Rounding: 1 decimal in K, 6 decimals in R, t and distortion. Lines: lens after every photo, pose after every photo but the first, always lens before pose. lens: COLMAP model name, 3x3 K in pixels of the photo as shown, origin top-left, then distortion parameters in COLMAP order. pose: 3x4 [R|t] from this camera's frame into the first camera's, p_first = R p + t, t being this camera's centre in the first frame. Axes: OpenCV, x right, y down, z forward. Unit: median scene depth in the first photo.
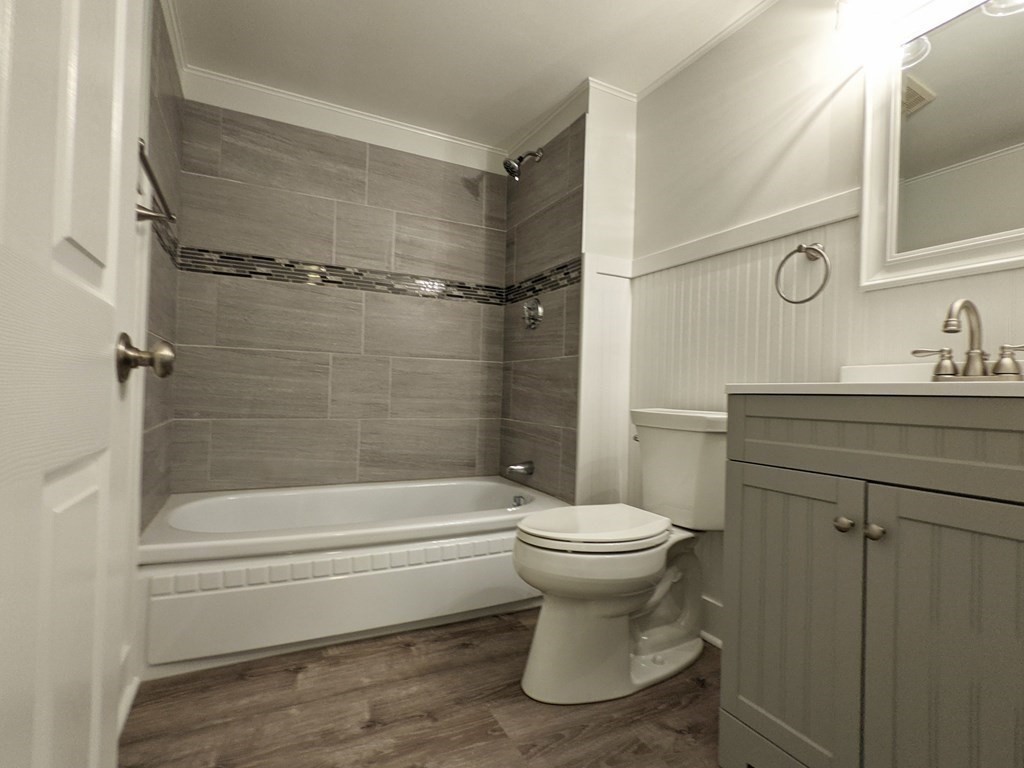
lens RADIAL K [[495.6, 0, 509.1], [0, 495.6, 386.6], [0, 0, 1]] dist [0.002348, 0.001579]
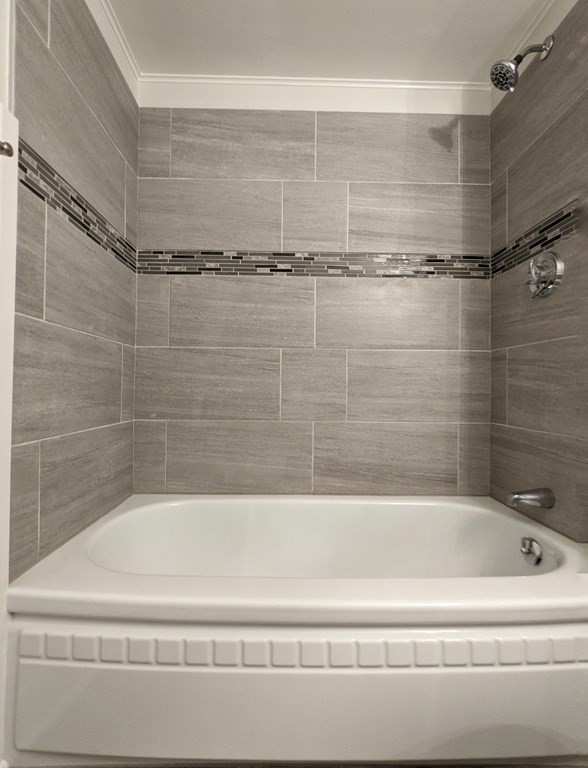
lens RADIAL K [[368.1, 0, 284.7], [0, 368.1, 381.7], [0, 0, 1]] dist [-0.020625, 0.018990]
pose [[0.890633, -0.024188, -0.454079, -0.047664], [0.017261, 0.999663, -0.019395, 0.006121], [0.454395, 0.009436, 0.890750, 0.392266]]
